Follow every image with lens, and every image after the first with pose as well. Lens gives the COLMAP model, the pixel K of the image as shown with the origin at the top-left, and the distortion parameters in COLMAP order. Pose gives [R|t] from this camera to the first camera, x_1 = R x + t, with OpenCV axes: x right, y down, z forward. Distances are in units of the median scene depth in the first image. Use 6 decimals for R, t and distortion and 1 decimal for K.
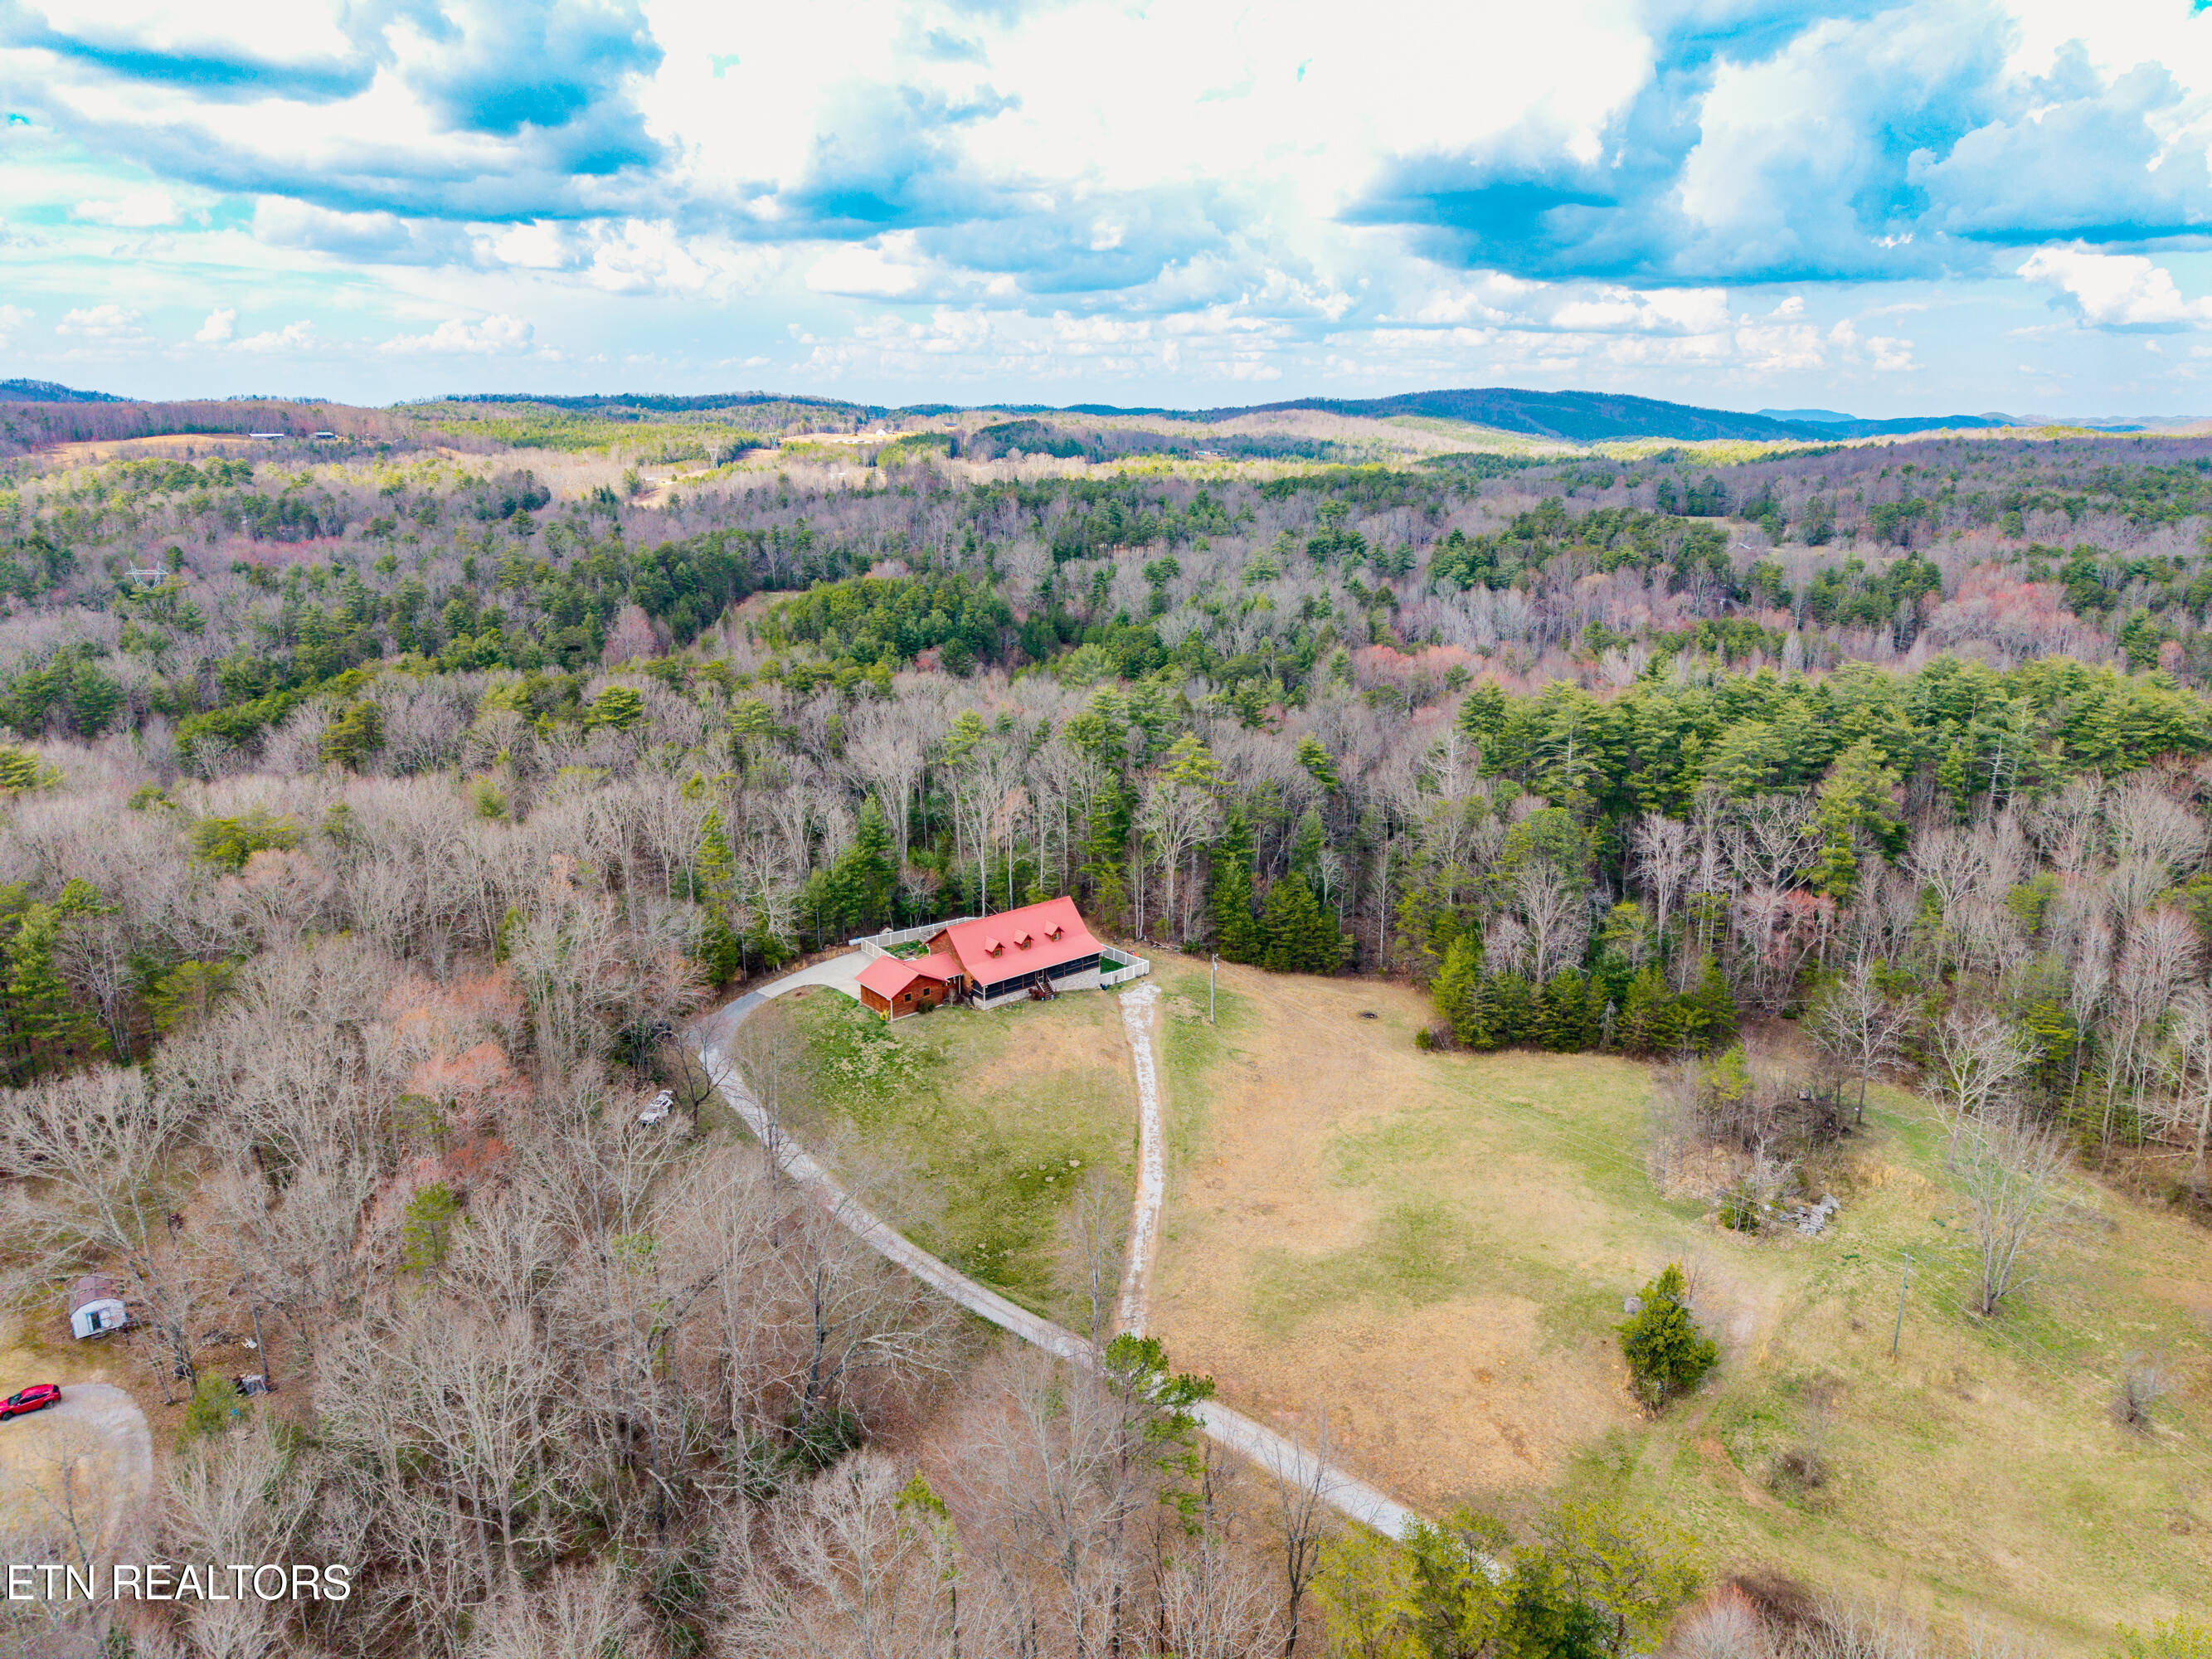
lens RADIAL K [[1494.9, 0, 1106.0], [0, 1494.9, 829.5], [0, 0, 1]] dist [-0.001097, 0.006141]
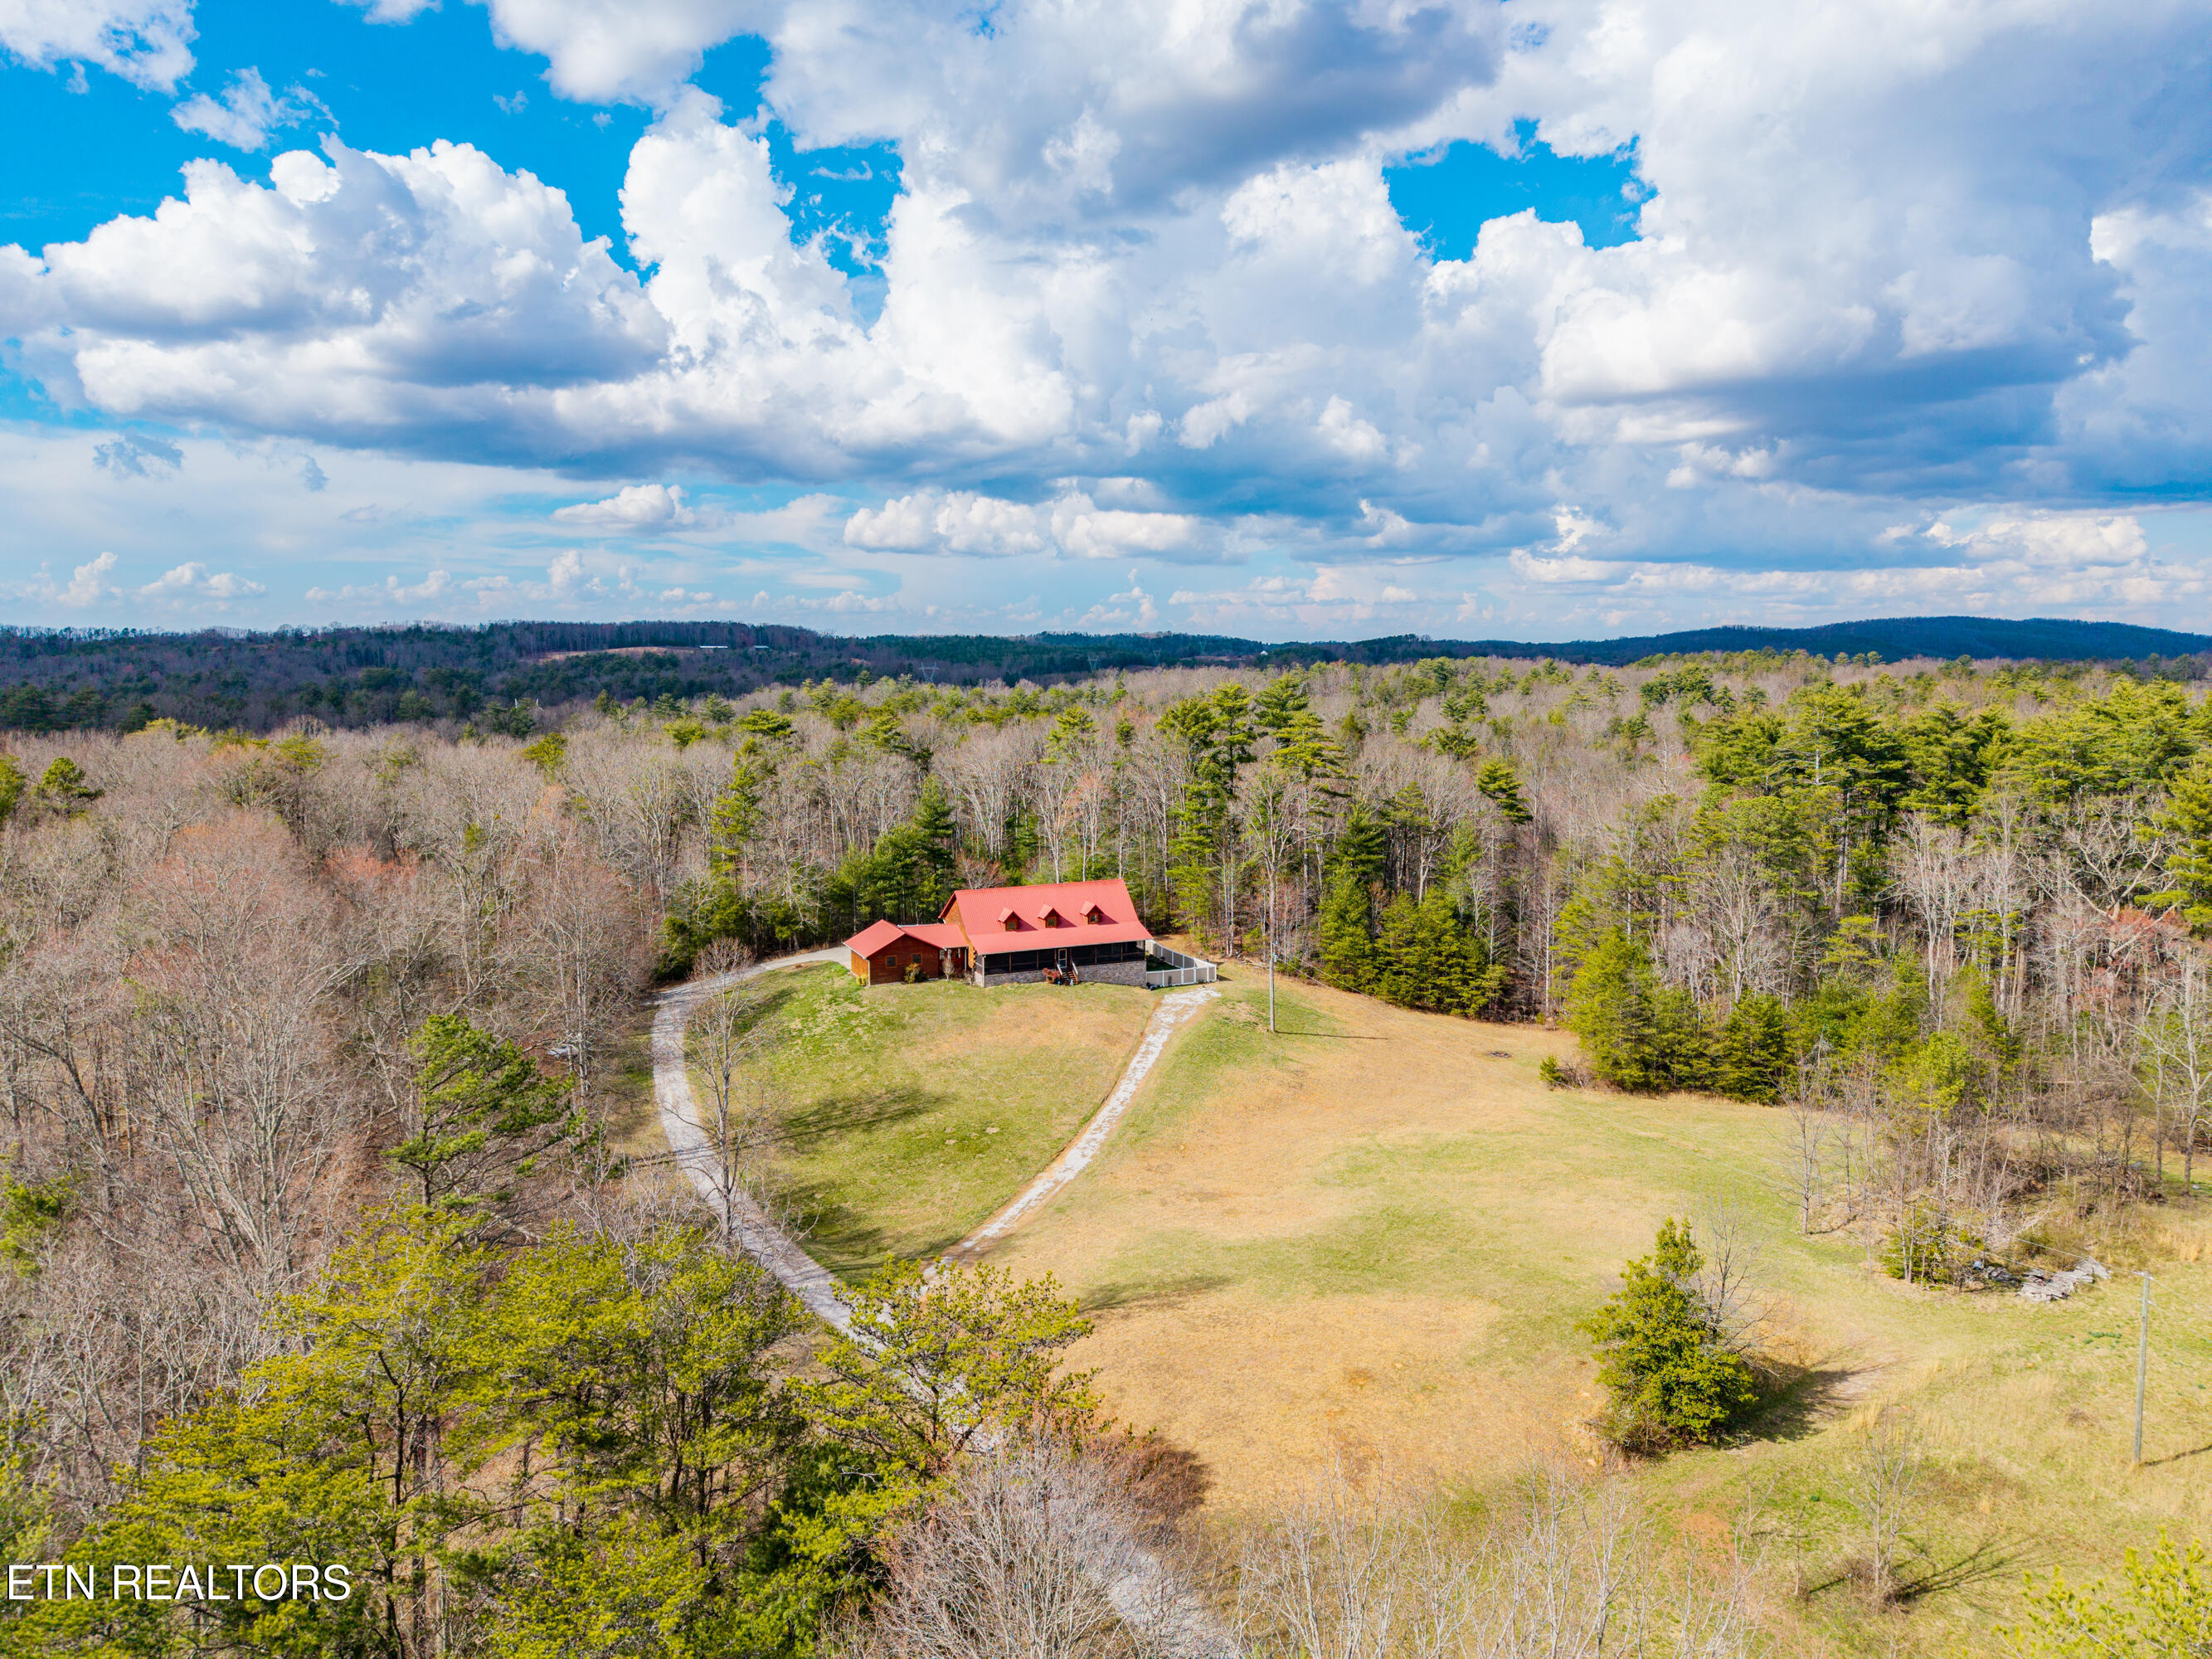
lens RADIAL K [[1494.9, 0, 1106.0], [0, 1494.9, 829.5], [0, 0, 1]] dist [-0.001097, 0.006141]
pose [[0.963219, 0.024650, -0.267585, 0.171208], [-0.067573, 0.986005, -0.152409, 0.131528], [0.260083, 0.164885, 0.951404, 0.180718]]
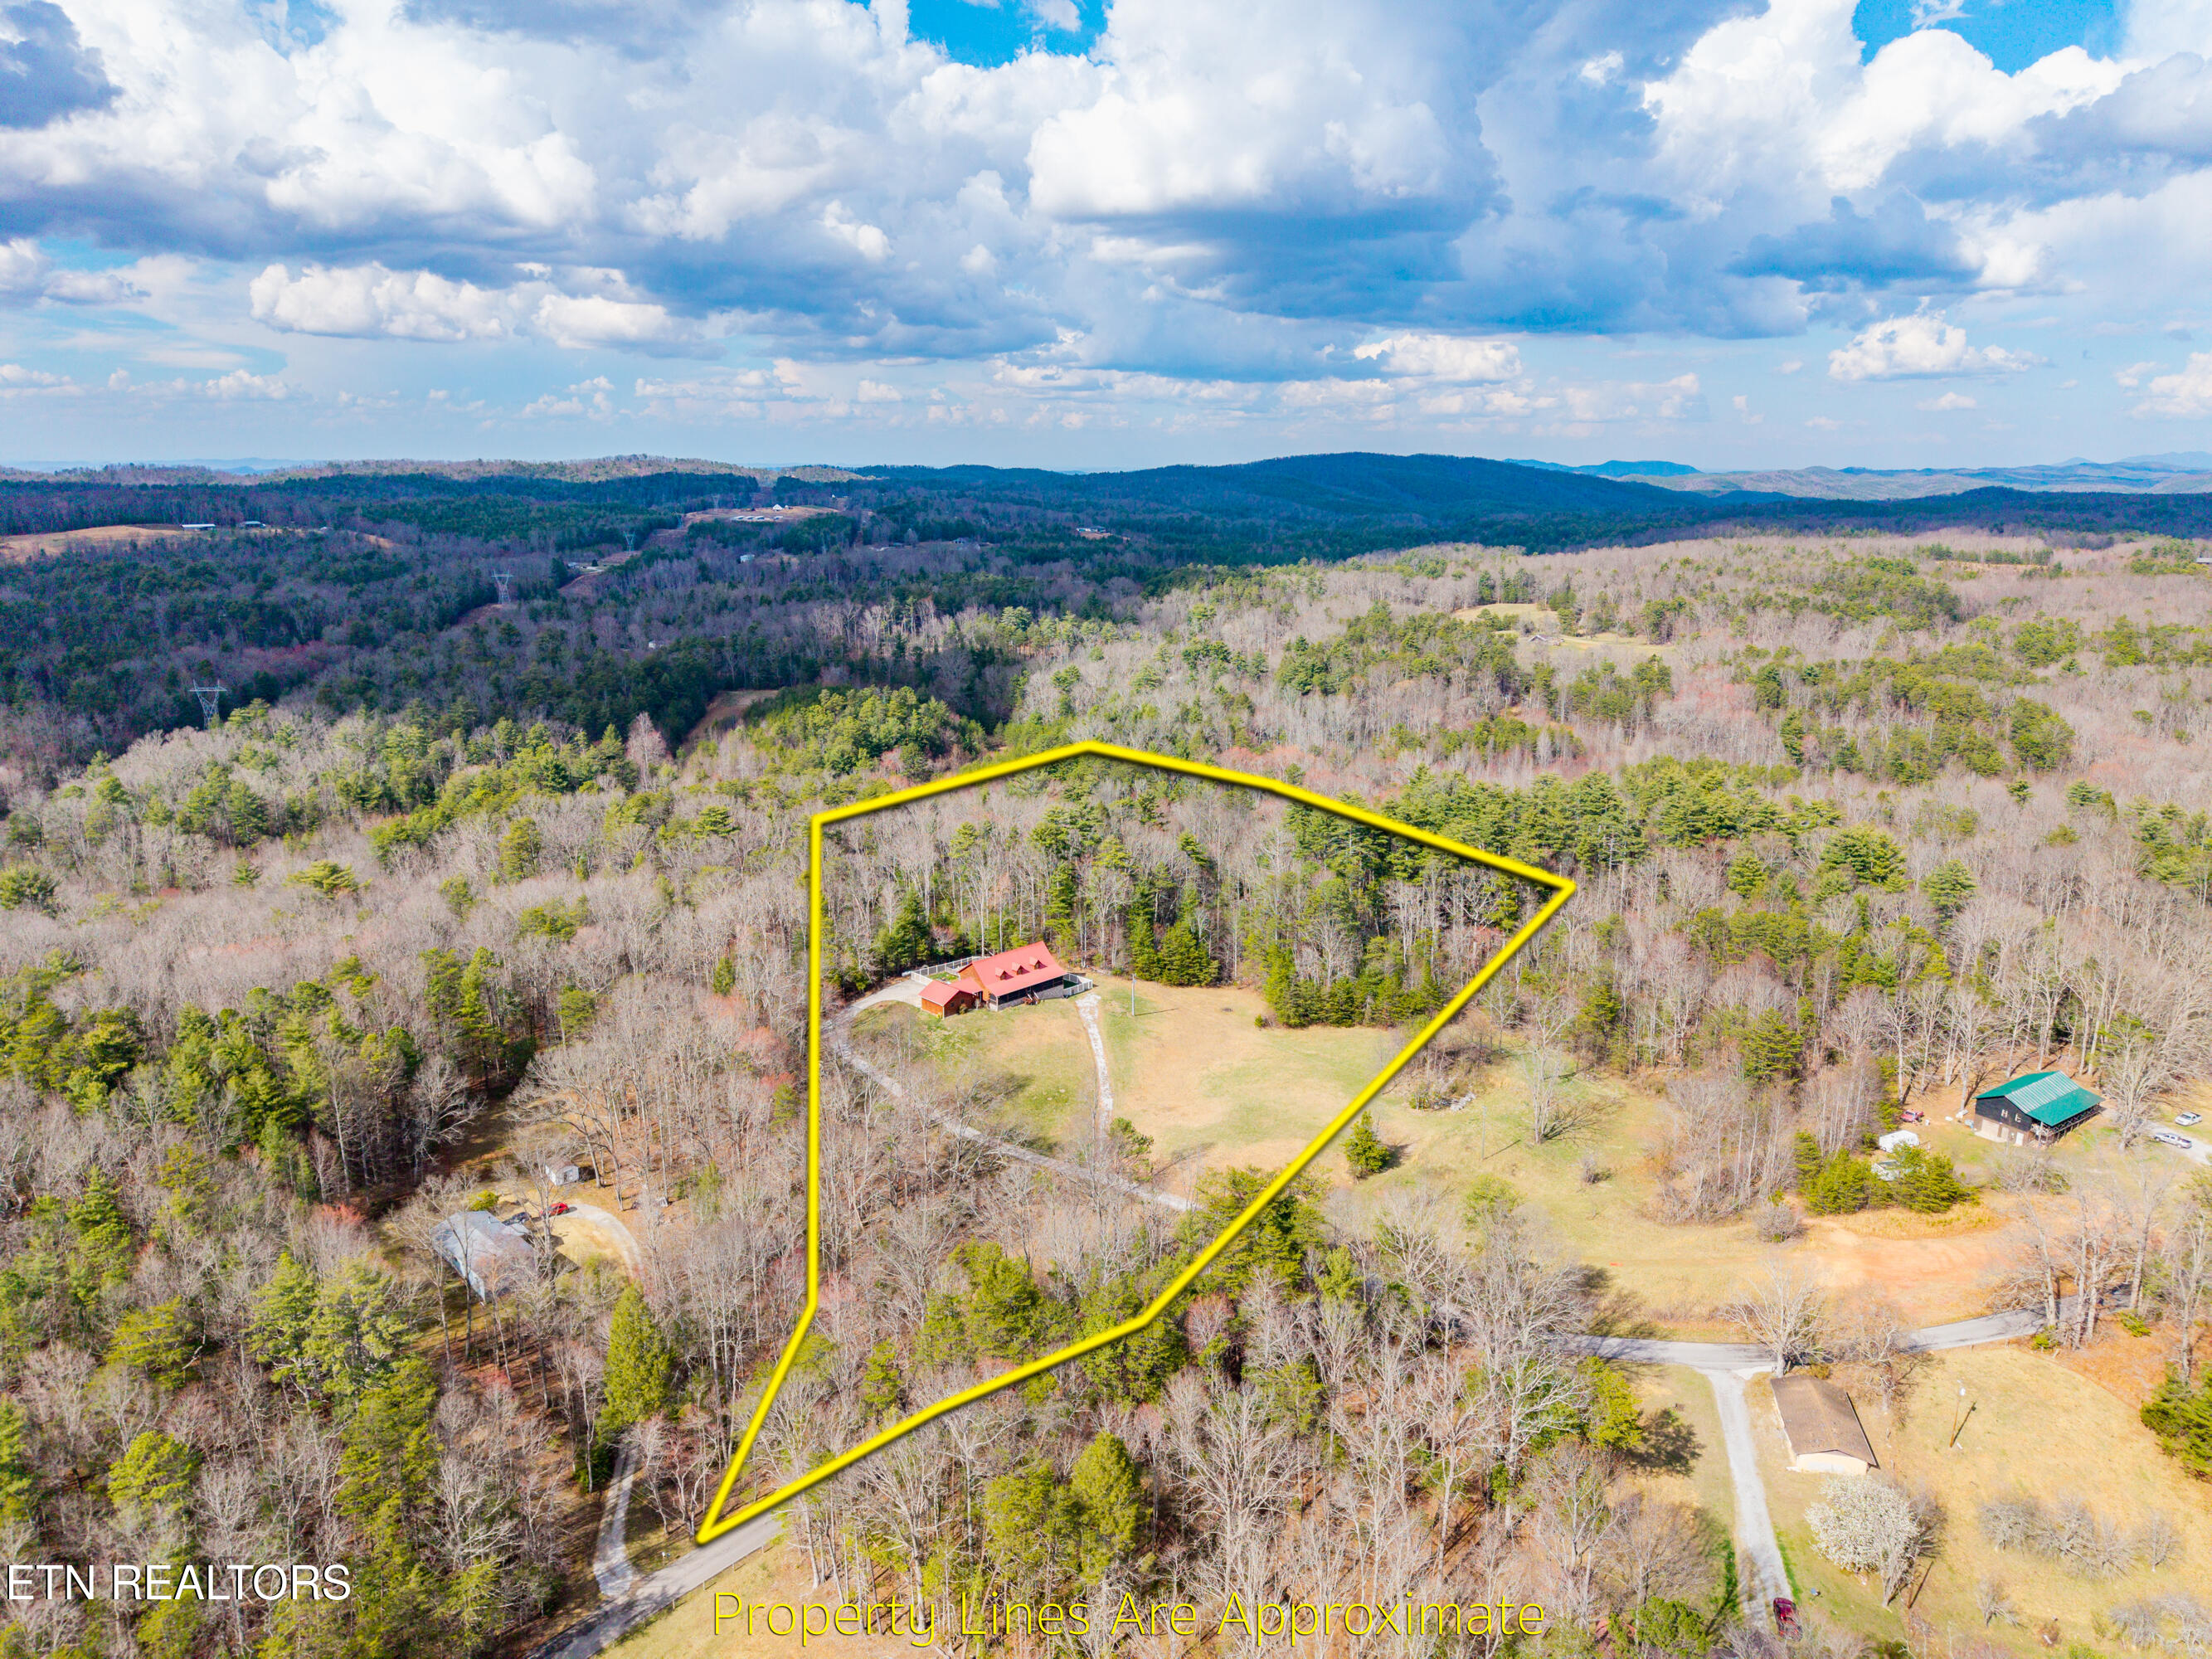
lens RADIAL K [[1501.2, 0, 1118.7], [0, 1501.2, 822.9], [0, 0, 1]] dist [0.046462, -0.044392]
pose [[0.995928, -0.020039, 0.087897, -0.075783], [0.022965, 0.999211, -0.032404, -0.026955], [-0.087178, 0.034291, 0.995602, -0.581610]]
